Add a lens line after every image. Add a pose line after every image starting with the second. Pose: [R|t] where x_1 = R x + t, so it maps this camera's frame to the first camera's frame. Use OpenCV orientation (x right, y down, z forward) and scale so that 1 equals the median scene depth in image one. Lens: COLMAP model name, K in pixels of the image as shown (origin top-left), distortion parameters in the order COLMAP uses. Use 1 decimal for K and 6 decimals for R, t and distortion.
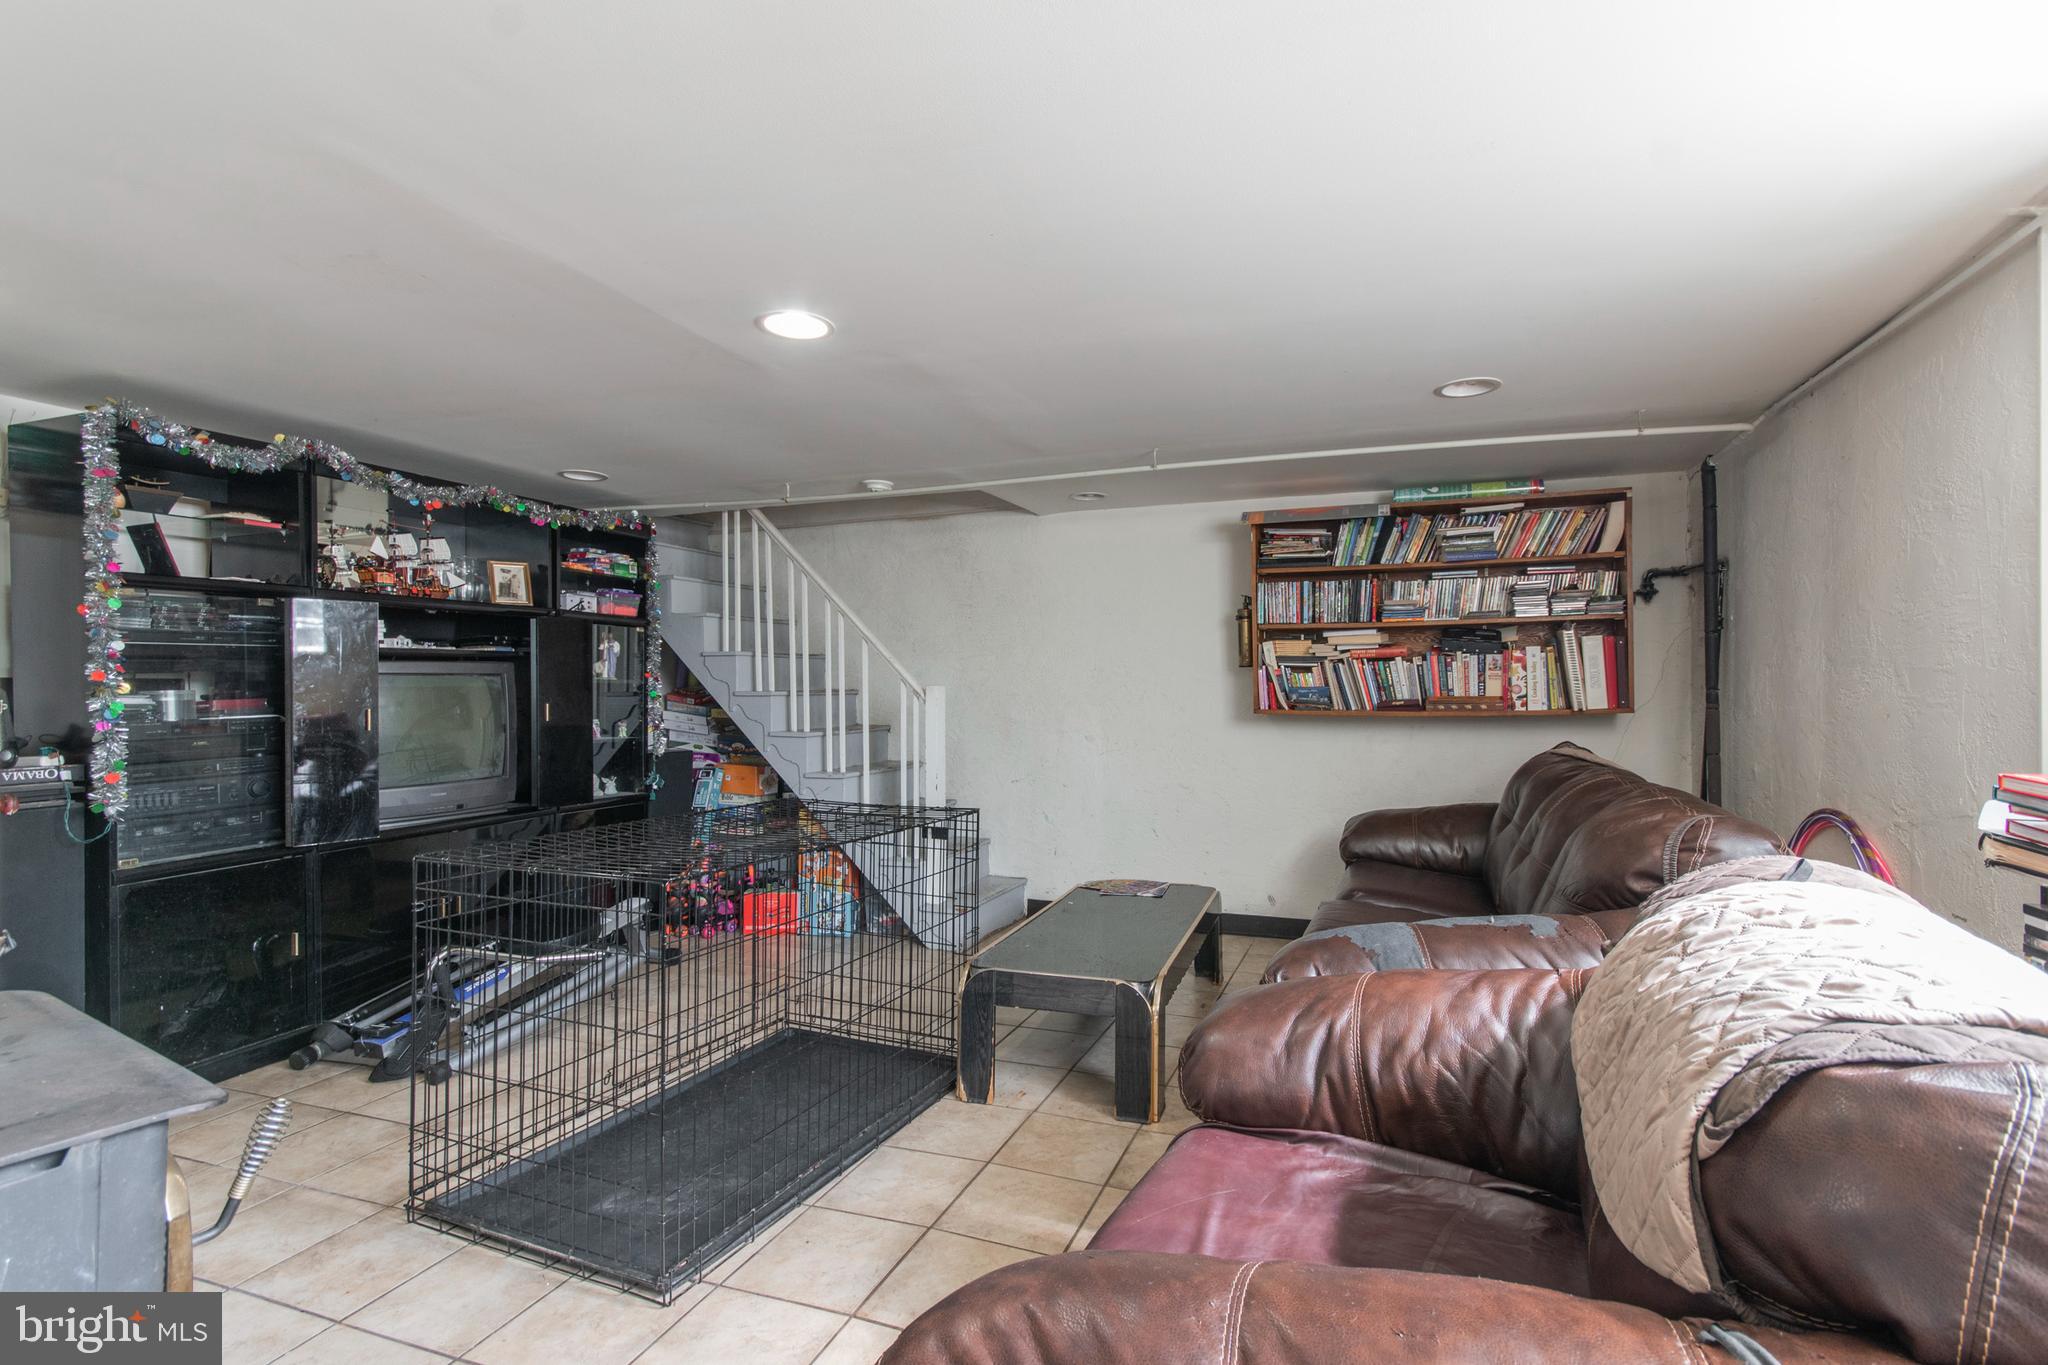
lens RADIAL K [[917.5, 0, 1027.5], [0, 917.5, 675.2], [0, 0, 1]] dist [0.003692, 0.002186]
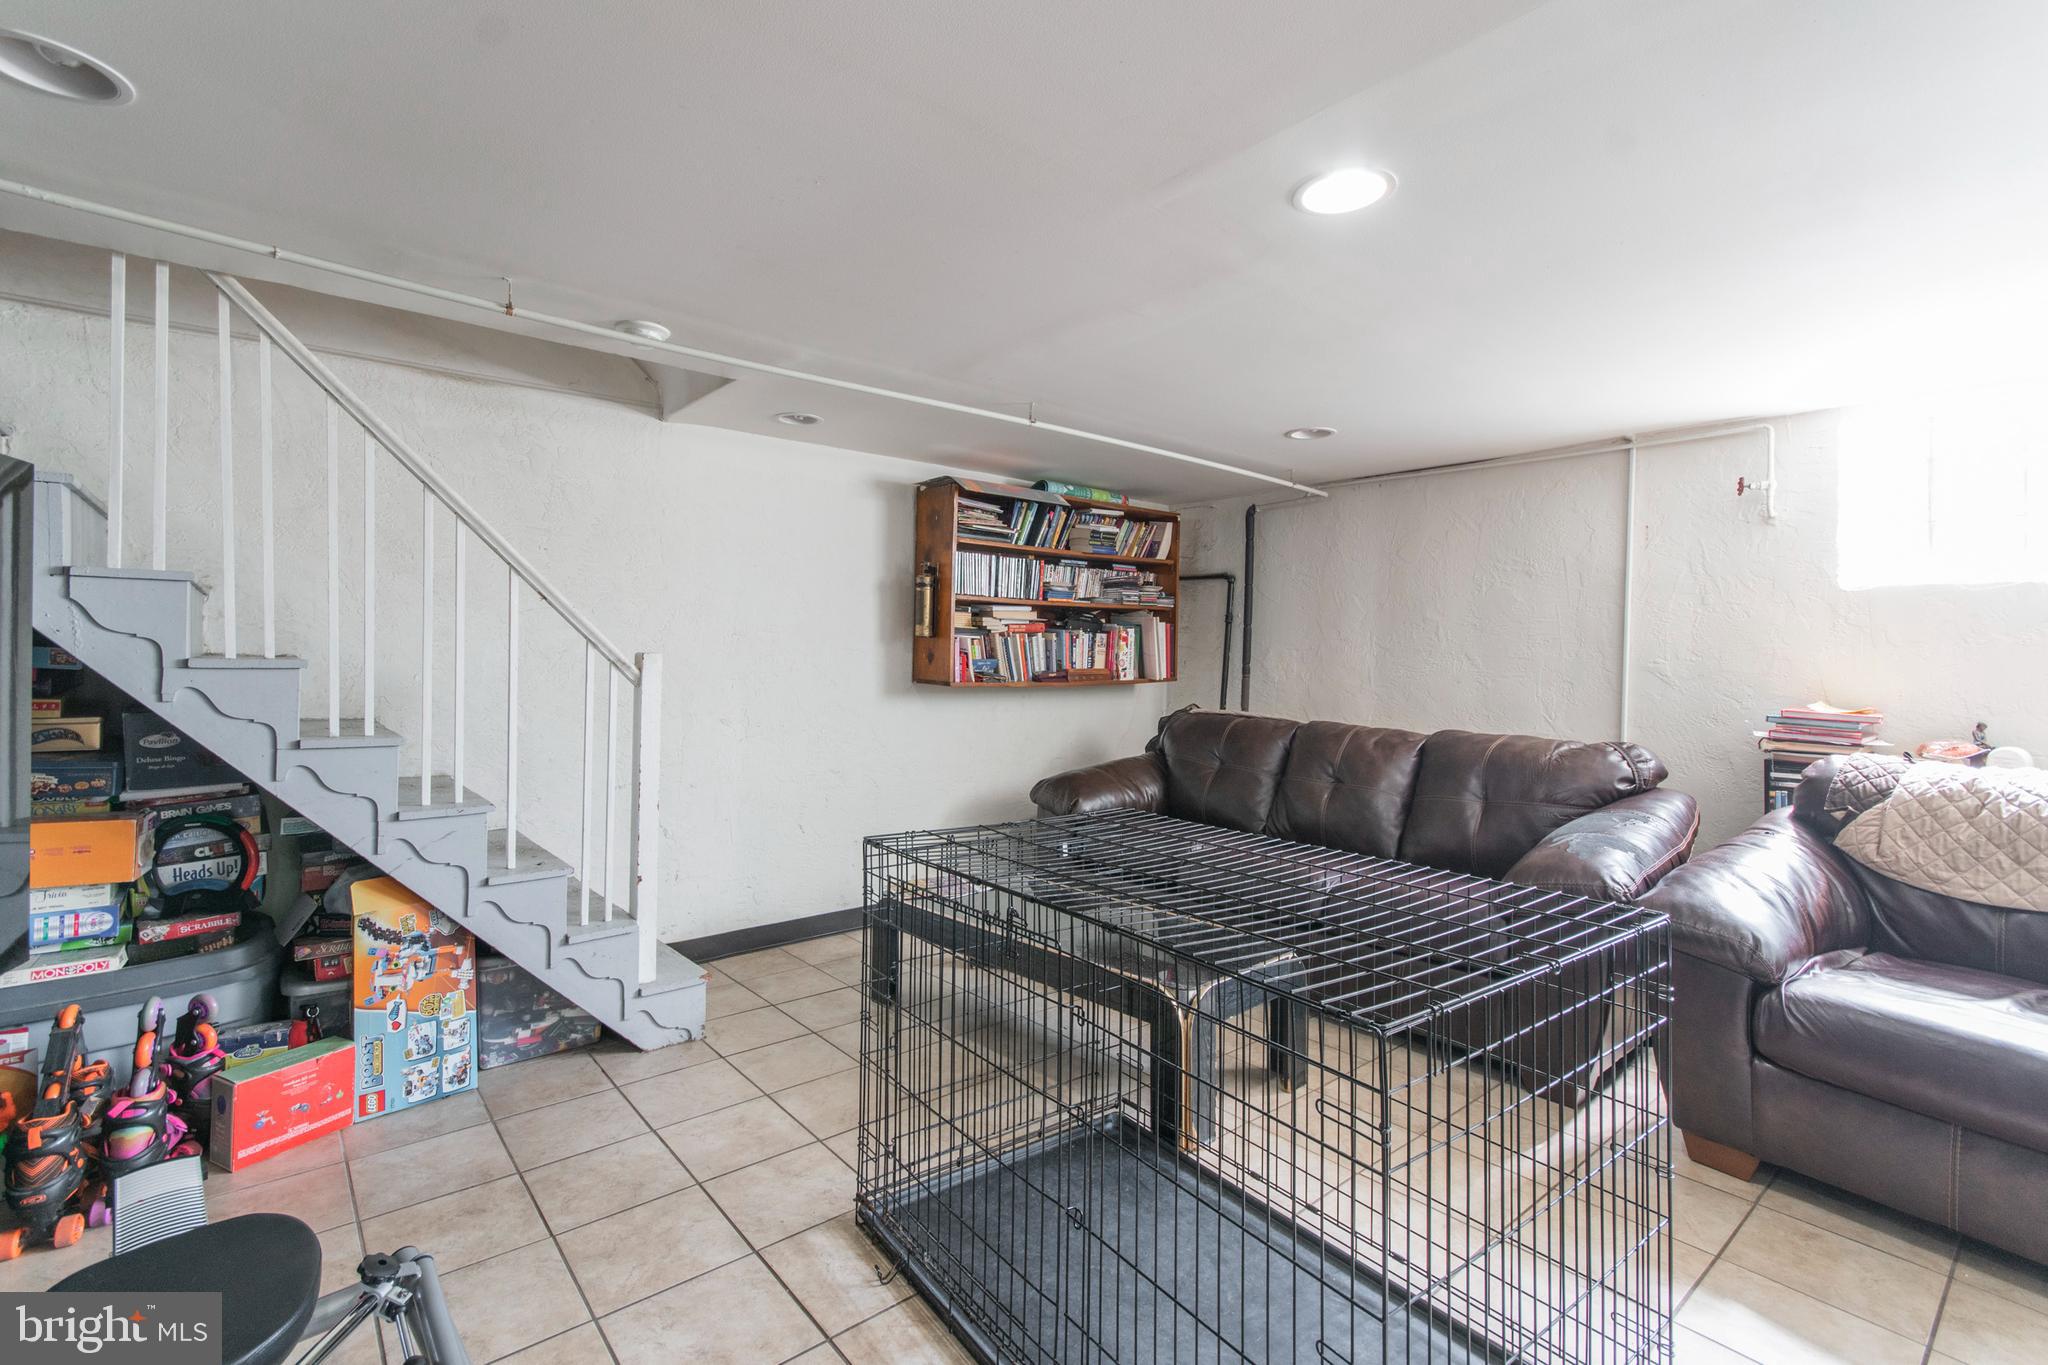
lens RADIAL K [[917.5, 0, 1011.9], [0, 917.5, 648.7], [0, 0, 1]] dist [0.003692, 0.002186]
pose [[0.530160, 0.018098, 0.847704, -0.551573], [-0.027510, 0.999613, -0.004136, 0.005388], [-0.847451, -0.021128, 0.530453, 0.444185]]
